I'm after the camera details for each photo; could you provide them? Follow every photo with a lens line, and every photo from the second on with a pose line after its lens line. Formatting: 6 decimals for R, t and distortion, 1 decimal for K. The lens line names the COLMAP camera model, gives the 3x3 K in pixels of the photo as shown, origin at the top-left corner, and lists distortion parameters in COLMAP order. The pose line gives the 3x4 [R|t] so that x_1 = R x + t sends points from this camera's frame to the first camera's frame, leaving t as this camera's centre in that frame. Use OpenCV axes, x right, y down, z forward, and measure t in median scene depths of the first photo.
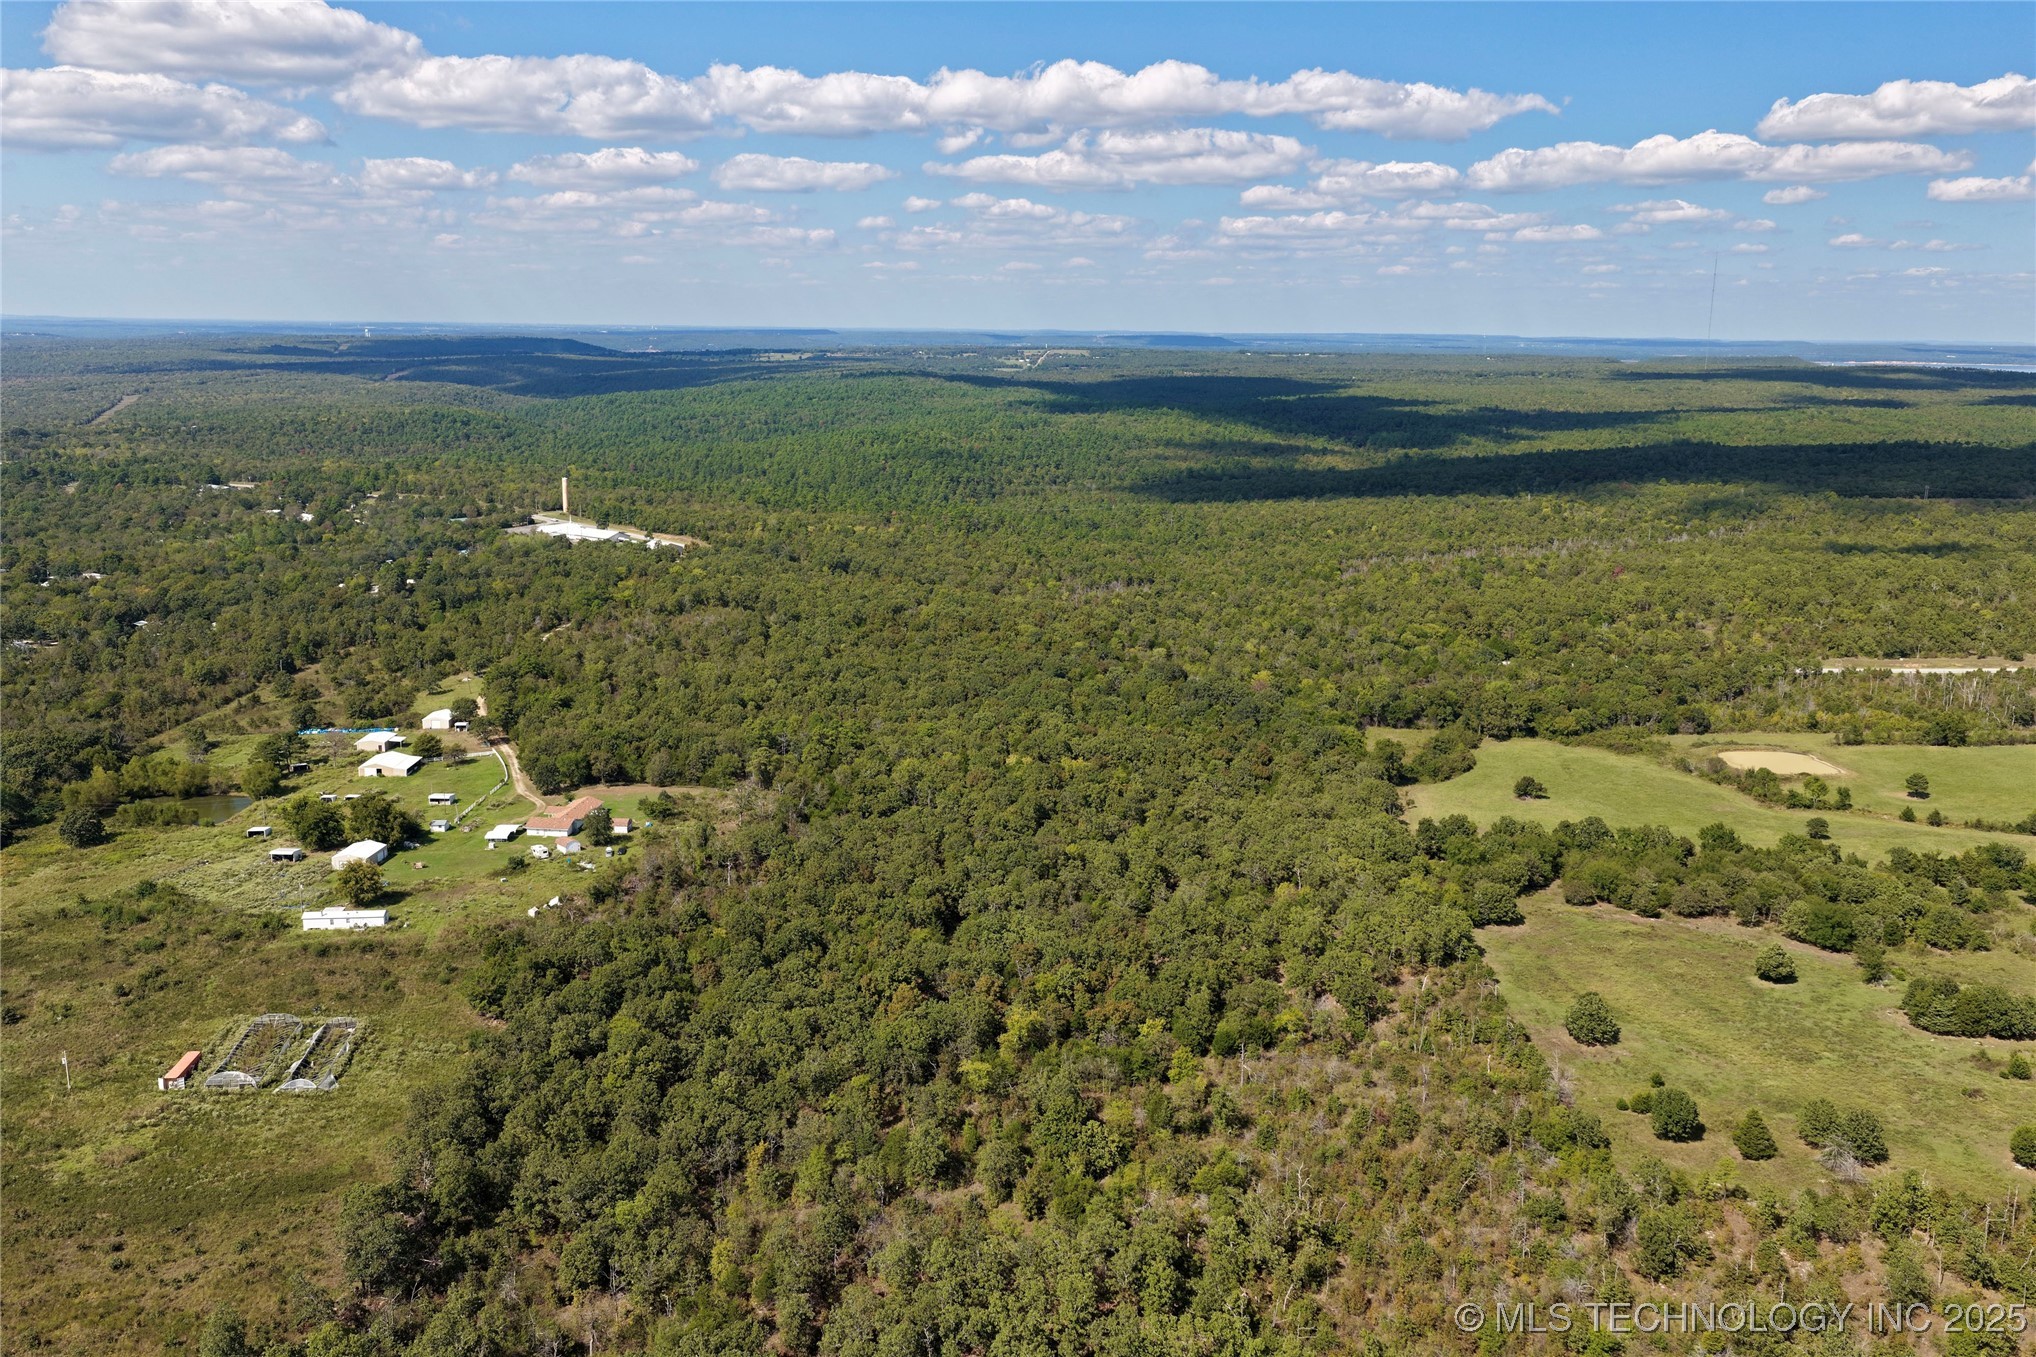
lens RADIAL K [[1694.4, 0, 1023.2], [0, 1694.4, 674.0], [0, 0, 1]] dist [-0.014939, 0.052620]
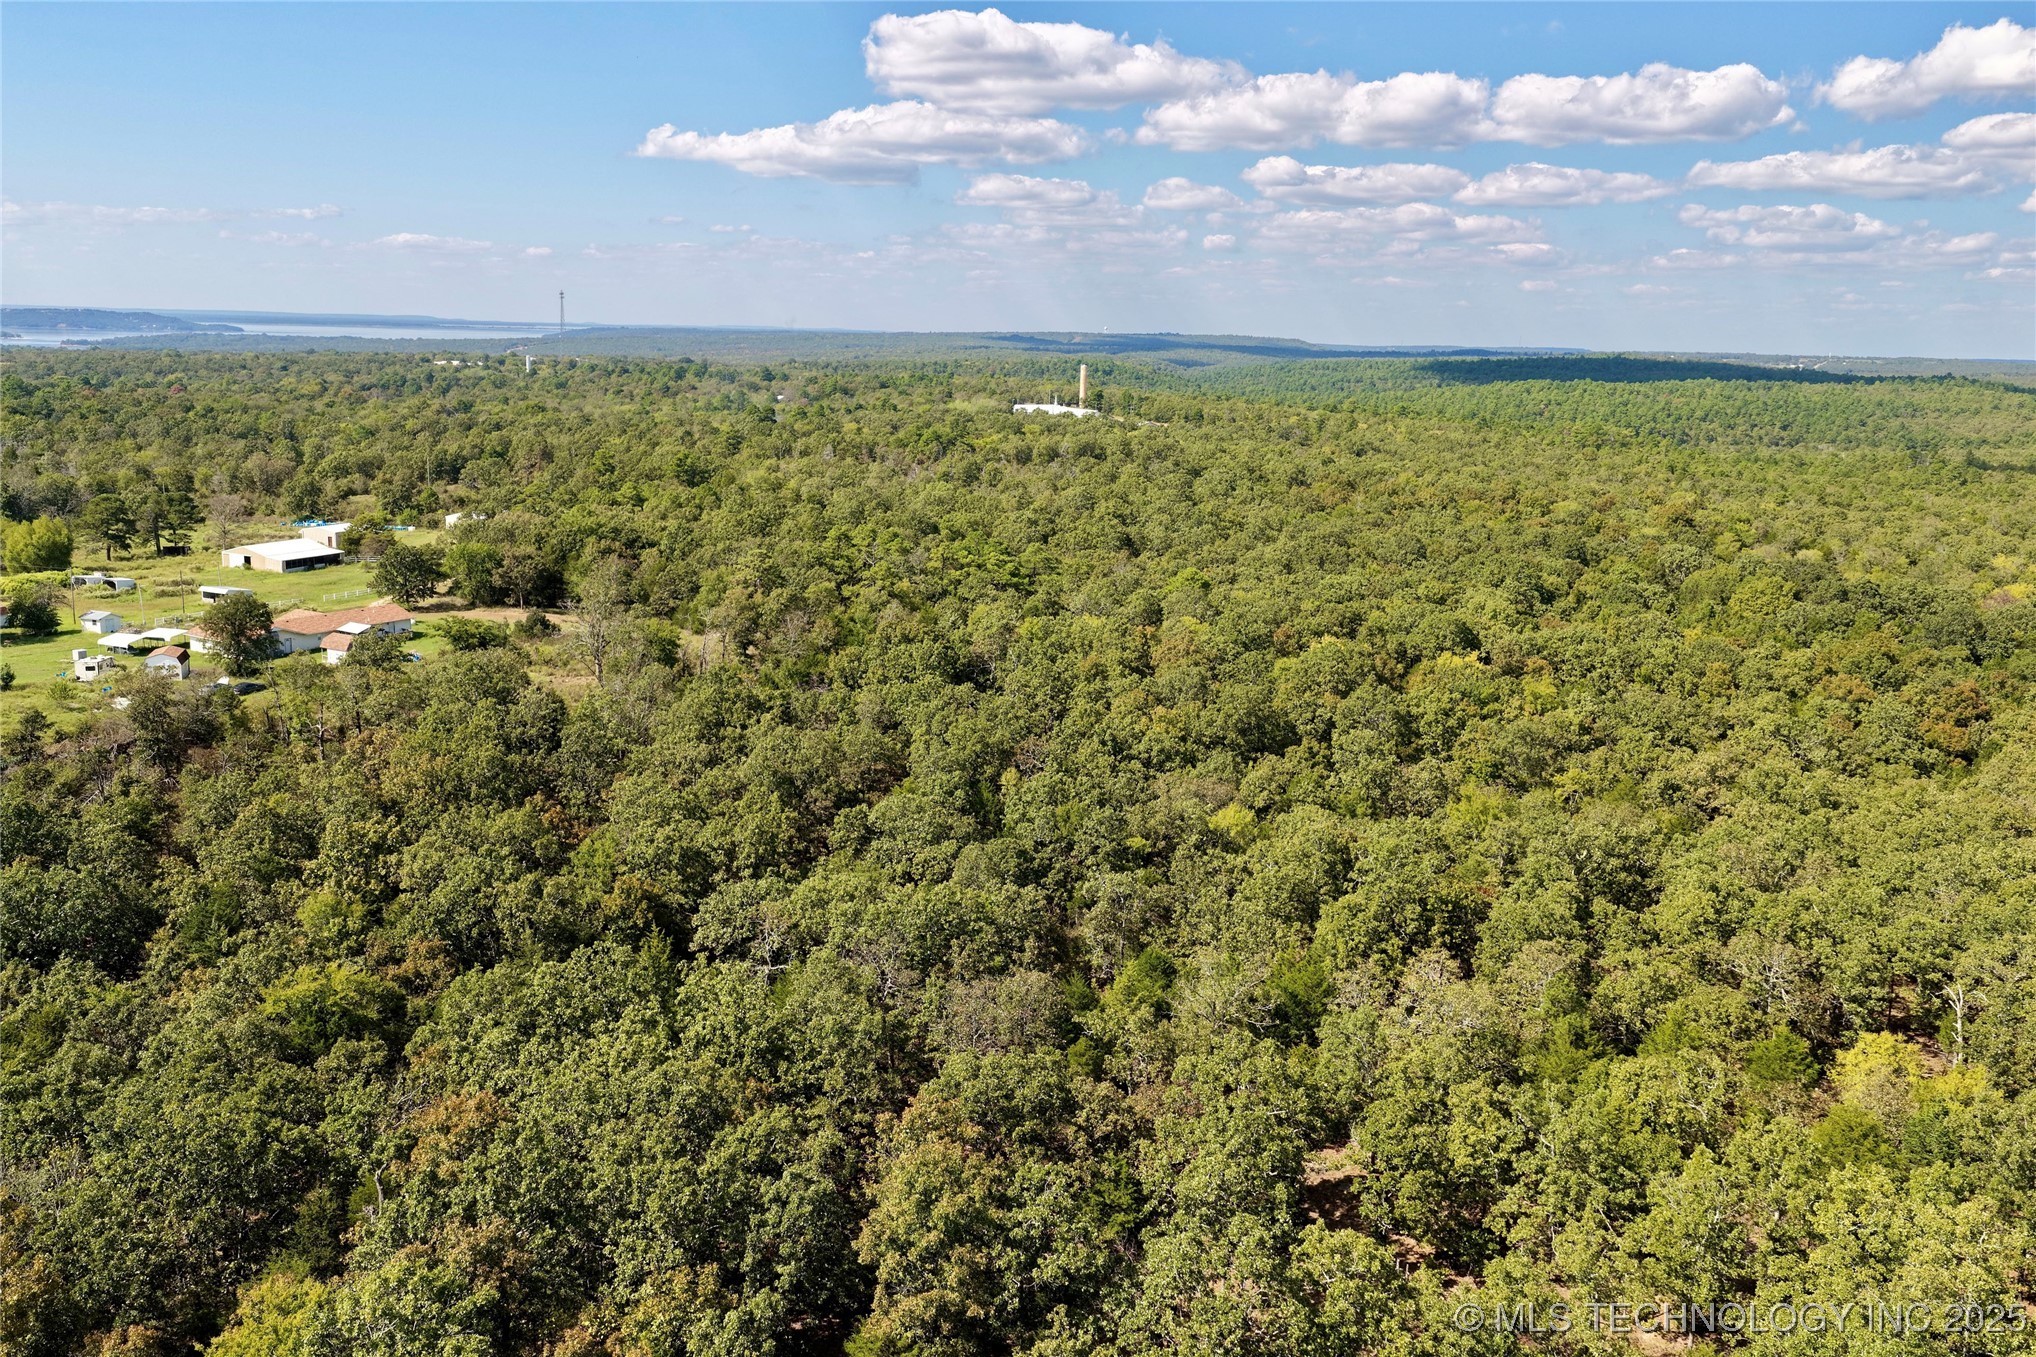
lens RADIAL K [[1694.4, 0, 1023.2], [0, 1694.4, 674.0], [0, 0, 1]] dist [-0.014939, 0.052620]
pose [[0.907725, 0.095093, -0.408648, 0.049051], [-0.101024, 0.994859, 0.007101, 0.029173], [0.407222, 0.034837, 0.912665, 0.257302]]
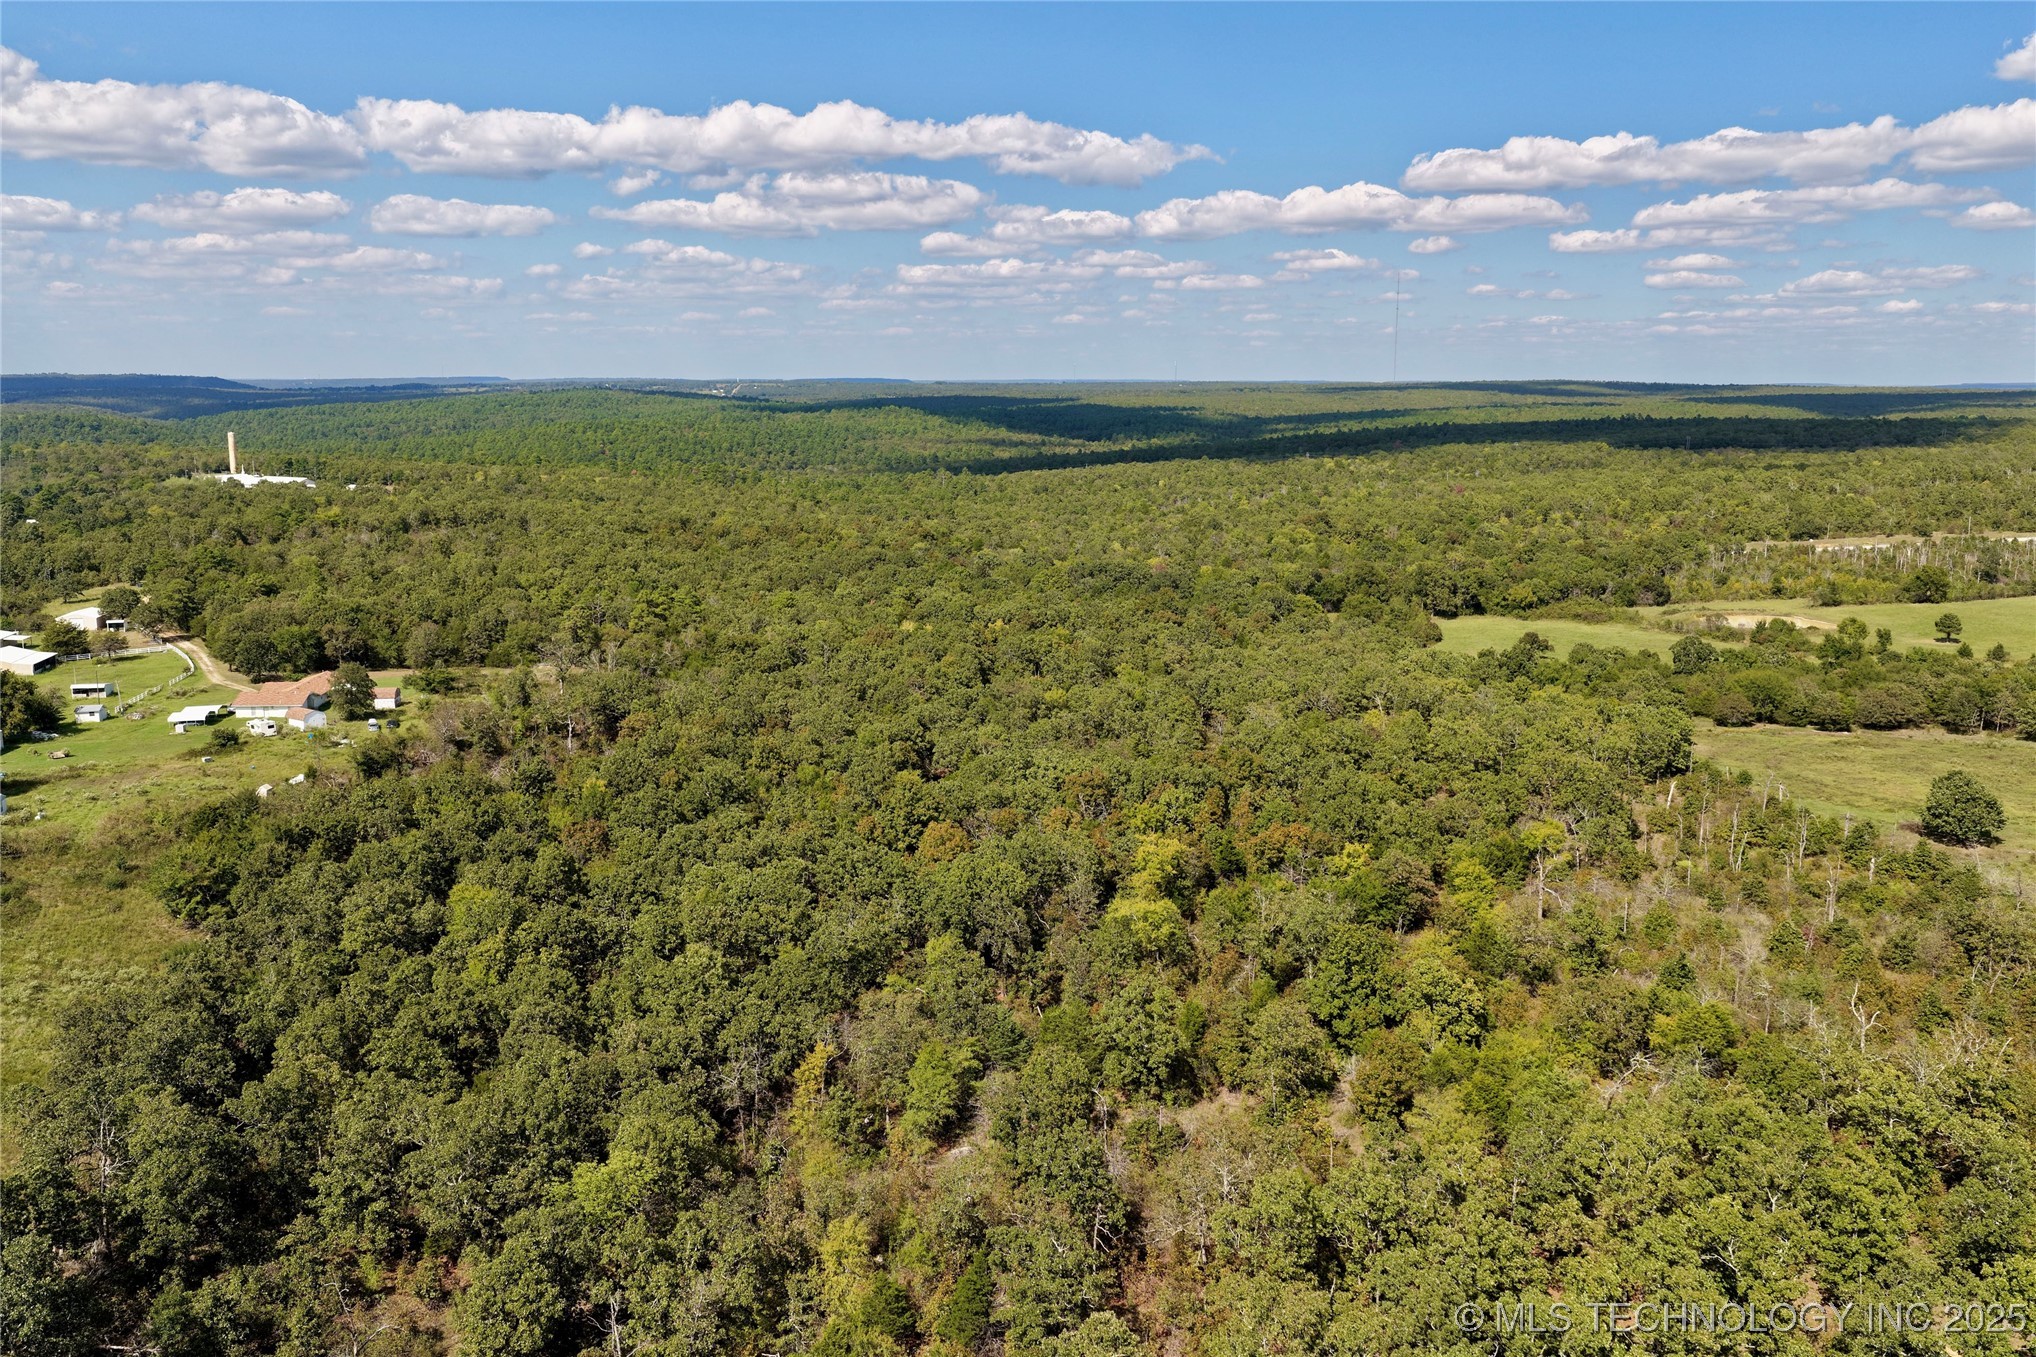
lens RADIAL K [[1694.4, 0, 1023.2], [0, 1694.4, 674.0], [0, 0, 1]] dist [-0.014939, 0.052620]
pose [[0.982825, -0.040652, 0.180007, -0.043087], [0.045945, 0.998623, -0.025332, 0.043097], [-0.178730, 0.033167, 0.983339, 0.116048]]
